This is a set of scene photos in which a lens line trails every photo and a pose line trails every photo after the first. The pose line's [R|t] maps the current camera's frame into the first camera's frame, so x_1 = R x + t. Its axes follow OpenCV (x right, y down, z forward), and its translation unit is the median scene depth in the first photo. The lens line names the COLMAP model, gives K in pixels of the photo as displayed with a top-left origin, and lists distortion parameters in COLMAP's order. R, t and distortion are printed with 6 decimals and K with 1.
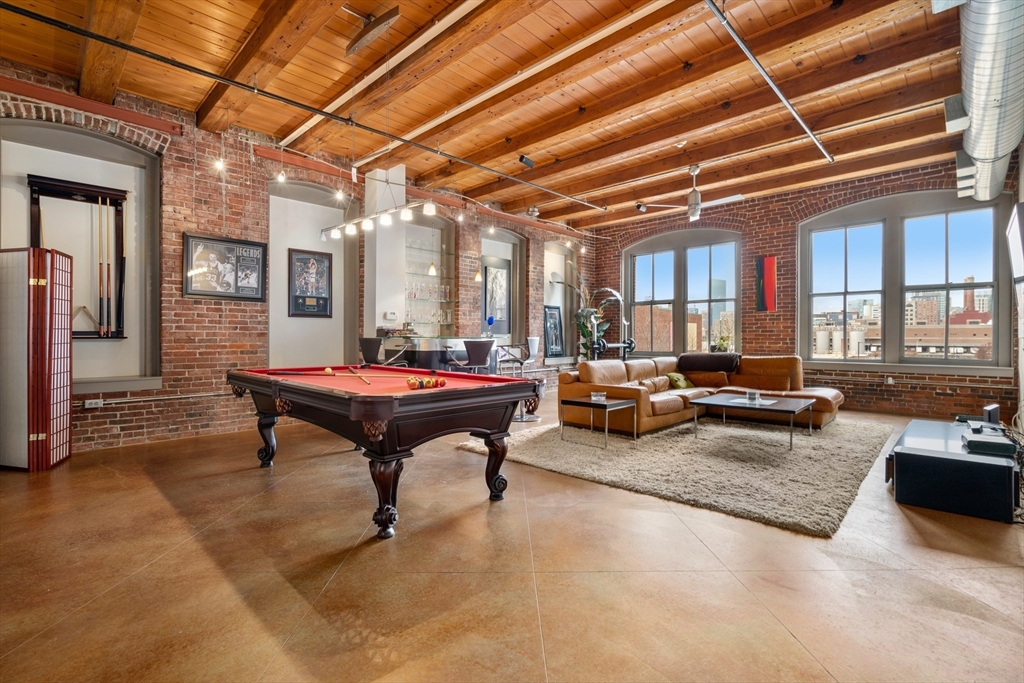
lens RADIAL K [[470.9, 0, 509.2], [0, 470.9, 337.1], [0, 0, 1]] dist [-0.005410, 0.002230]
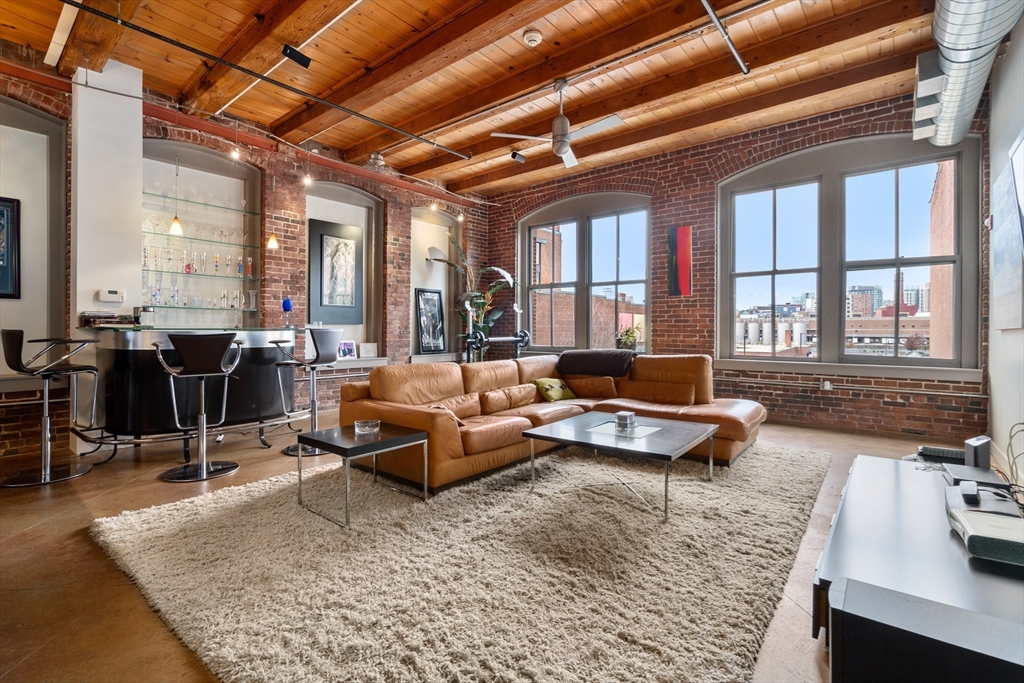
lens RADIAL K [[470.9, 0, 511.3], [0, 470.9, 329.5], [0, 0, 1]] dist [-0.005410, 0.002230]
pose [[0.996306, -0.000413, 0.085869, 0.223848], [0.000245, 0.999998, 0.001963, -0.000056], [-0.085869, -0.001935, 0.996305, 0.271203]]
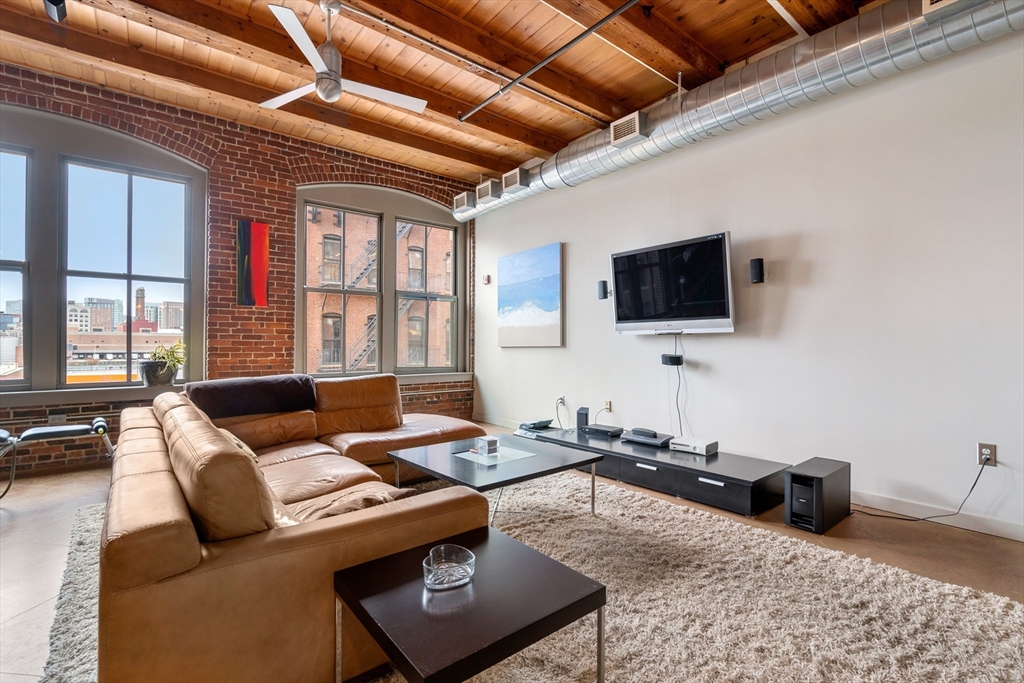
lens RADIAL K [[470.9, 0, 508.2], [0, 470.9, 340.7], [0, 0, 1]] dist [-0.005410, 0.002230]
pose [[0.117783, 0.007682, 0.993010, -0.056621], [-0.001009, 0.999970, -0.007616, -0.003312], [-0.993039, -0.000105, 0.117787, 0.653431]]
